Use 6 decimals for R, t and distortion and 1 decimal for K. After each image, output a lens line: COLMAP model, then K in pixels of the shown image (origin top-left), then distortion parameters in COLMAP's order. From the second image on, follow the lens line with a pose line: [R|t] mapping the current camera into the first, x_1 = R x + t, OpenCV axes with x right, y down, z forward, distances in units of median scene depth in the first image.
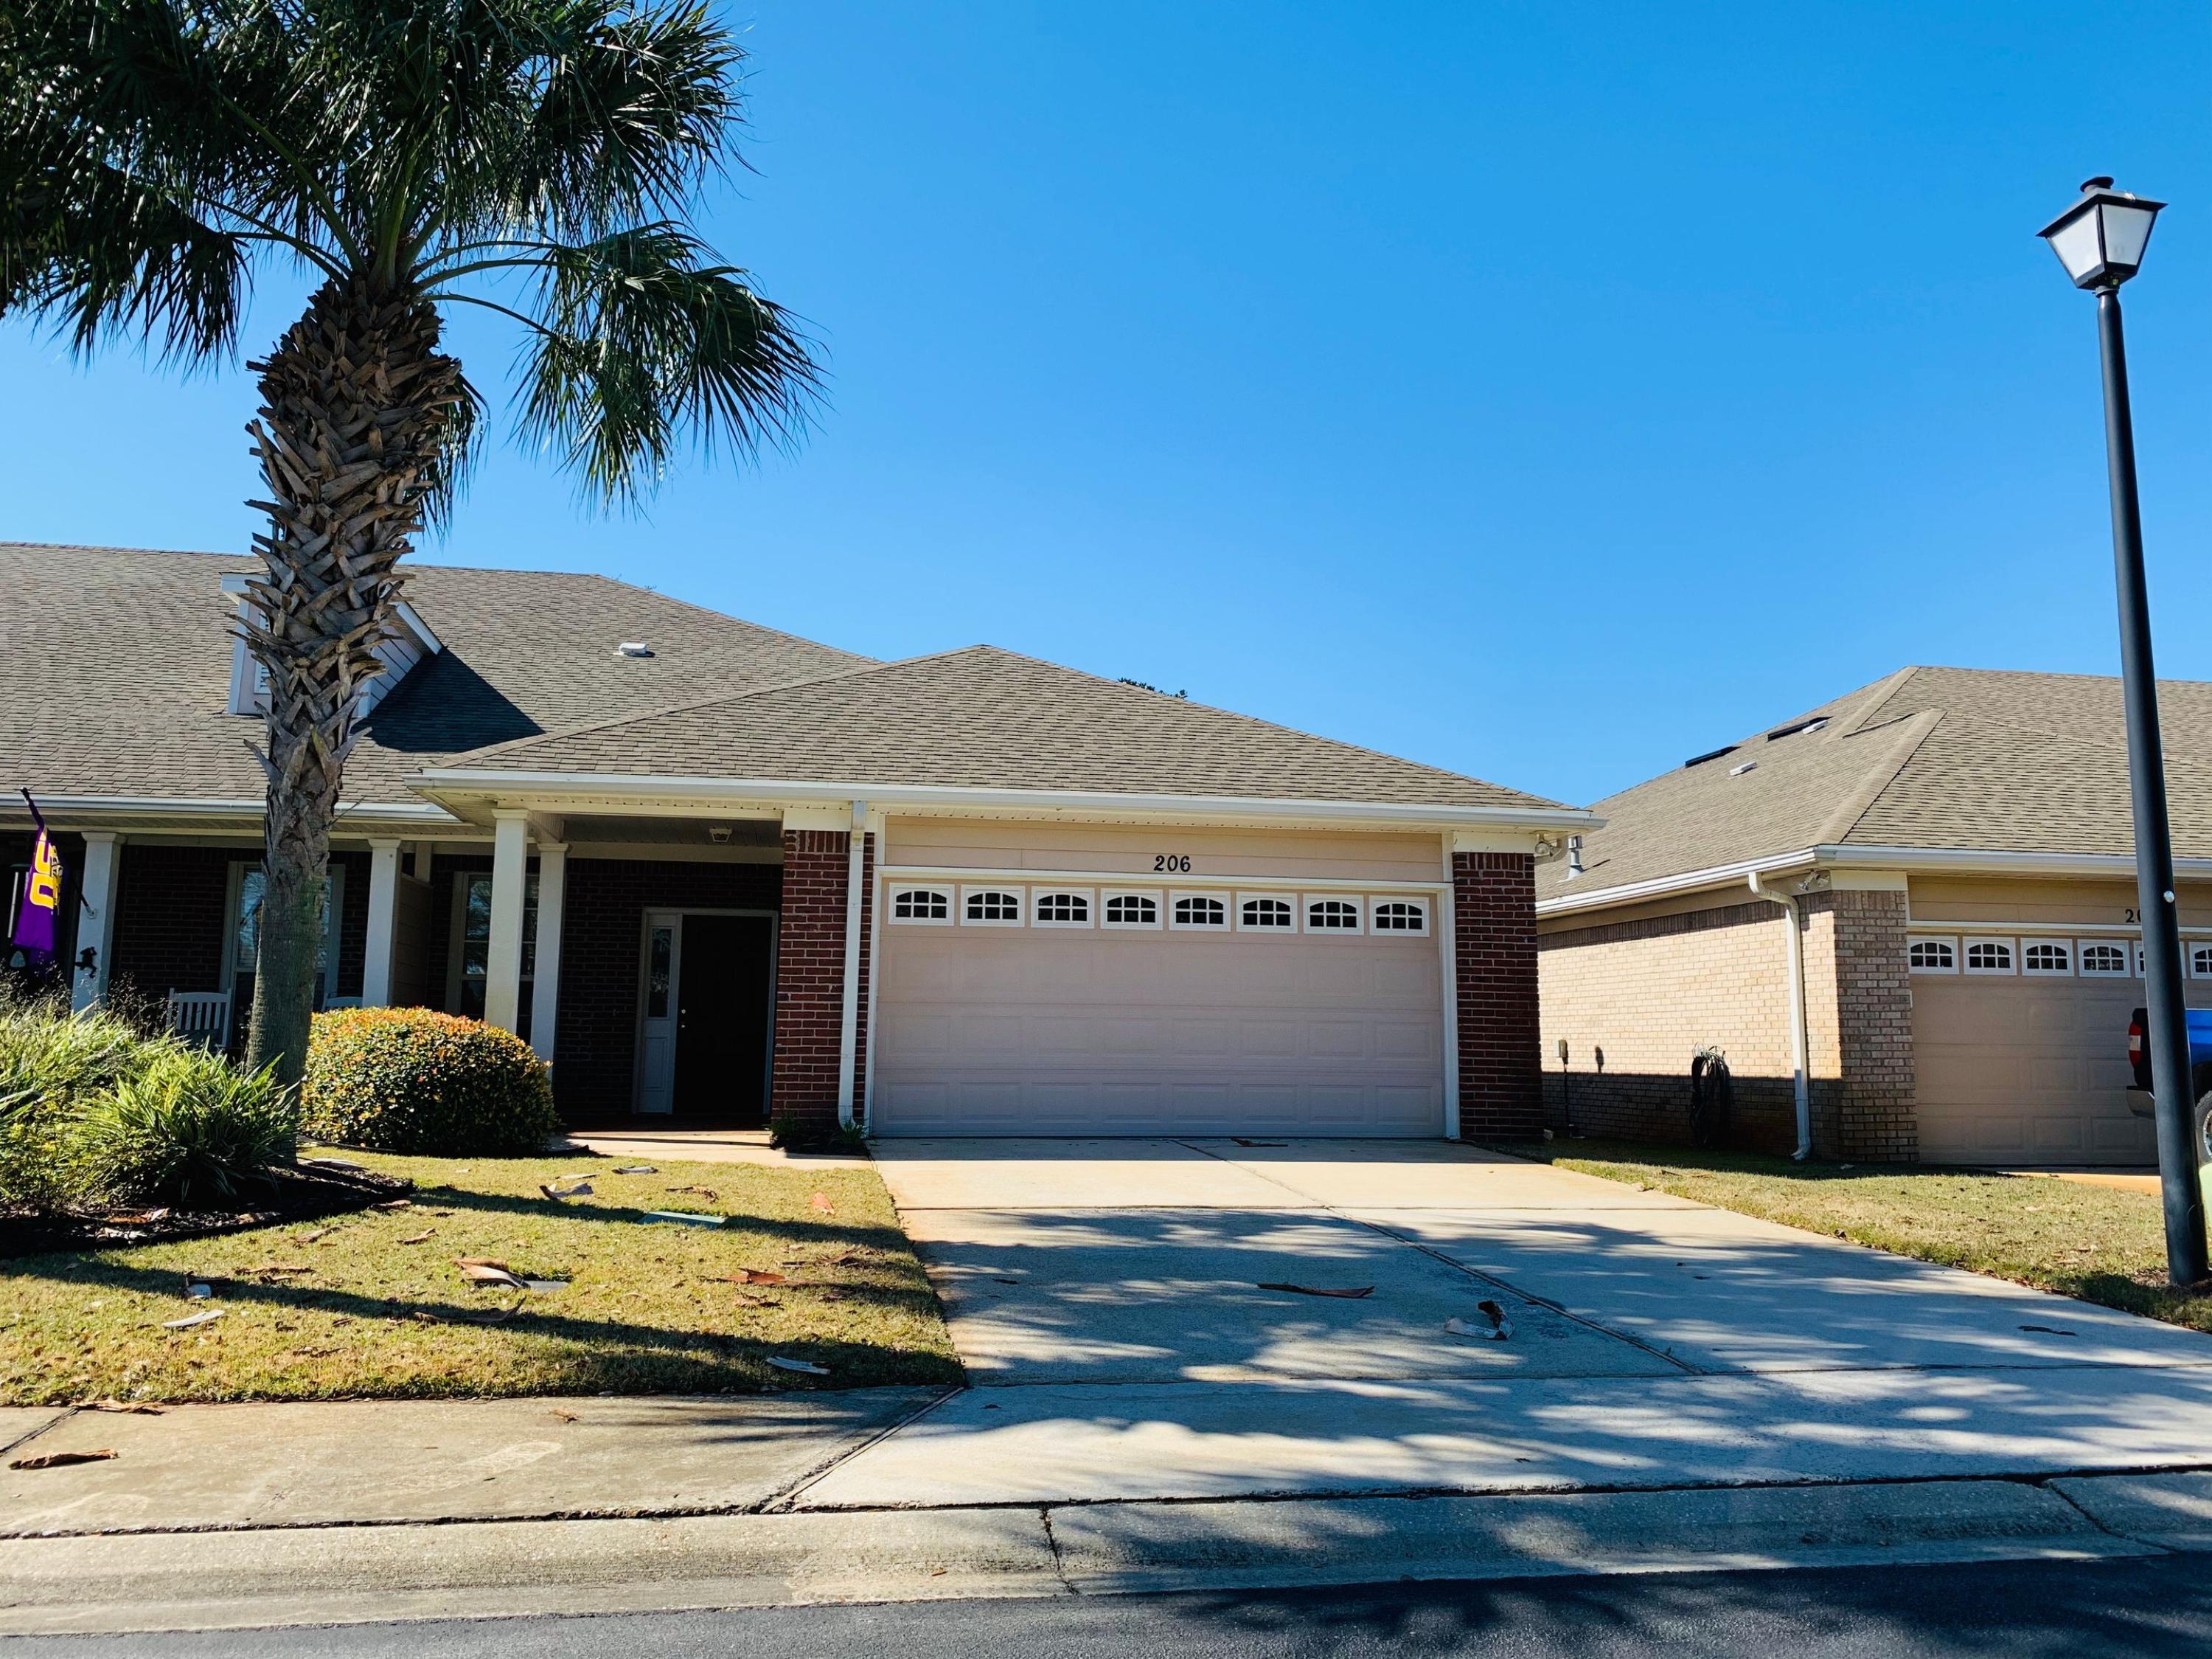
lens RADIAL K [[1704.9, 0, 1098.3], [0, 1704.9, 824.6], [0, 0, 1]] dist [0.050025, -0.068330]
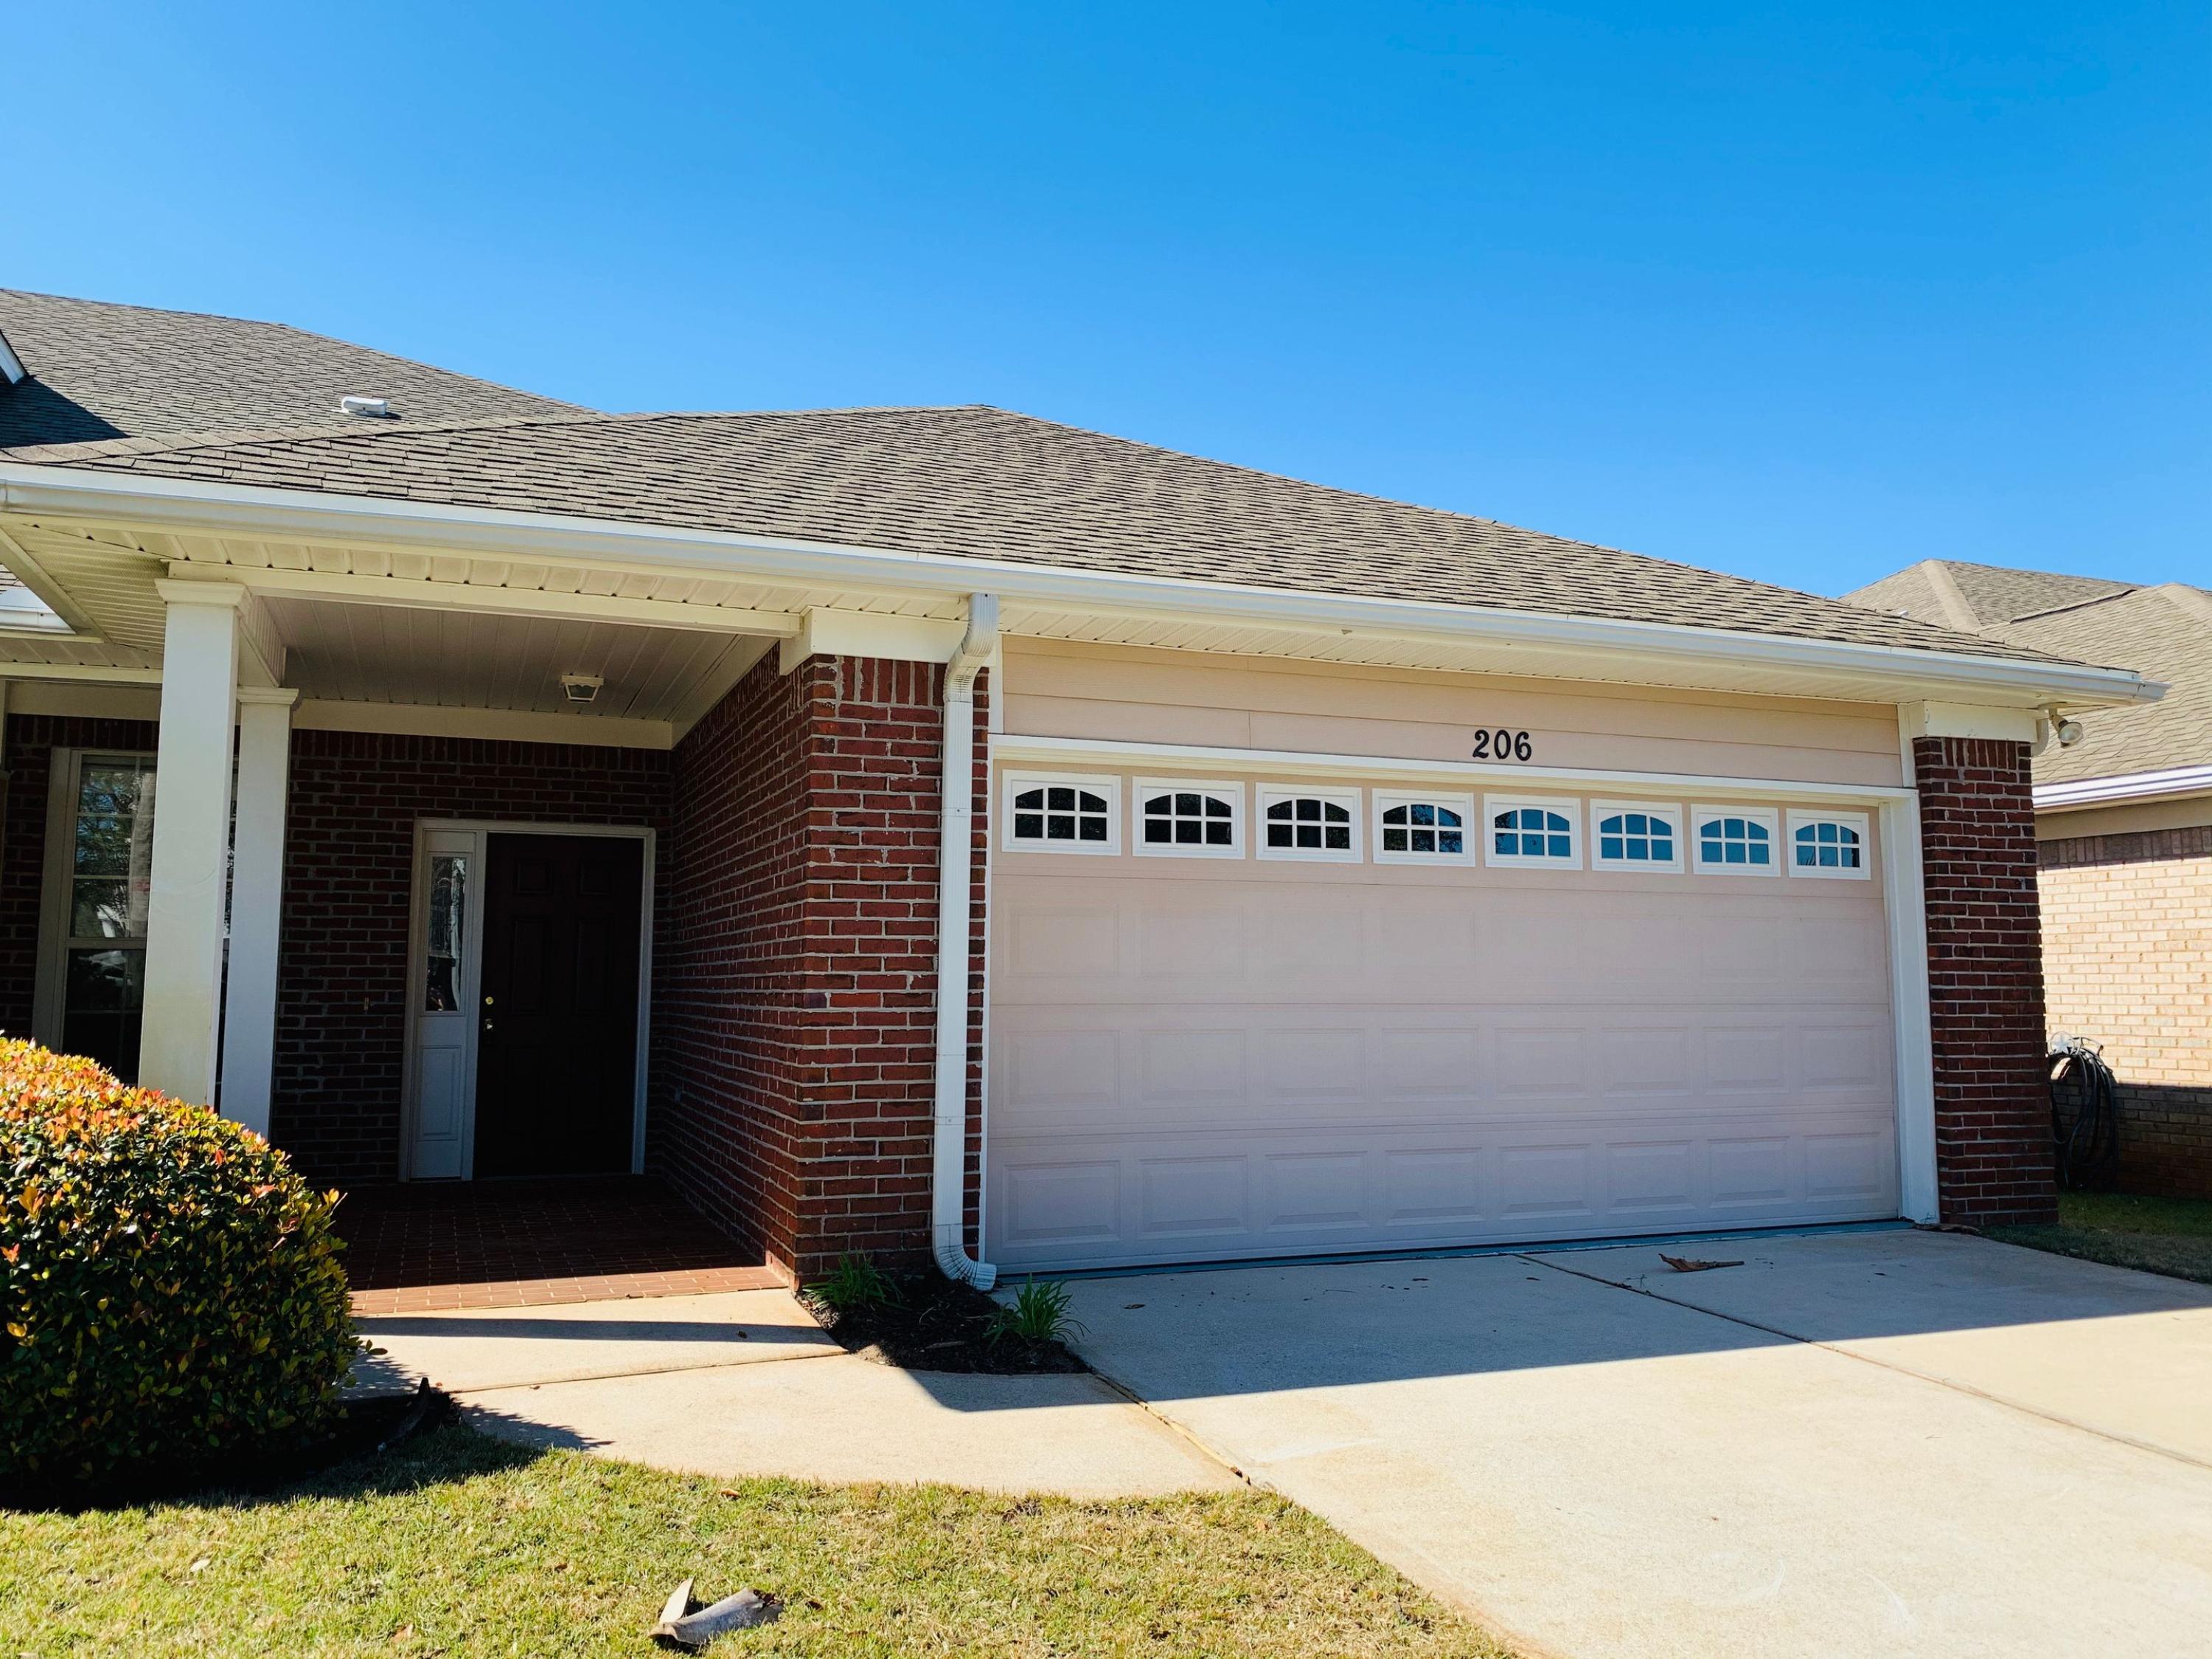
lens RADIAL K [[1704.9, 0, 1110.5], [0, 1704.9, 820.6], [0, 0, 1]] dist [0.050025, -0.068330]
pose [[0.980242, 0.010841, 0.197505, -0.188686], [-0.018164, 0.999212, 0.035302, 0.030233], [-0.196967, -0.038192, 0.979666, 0.488273]]
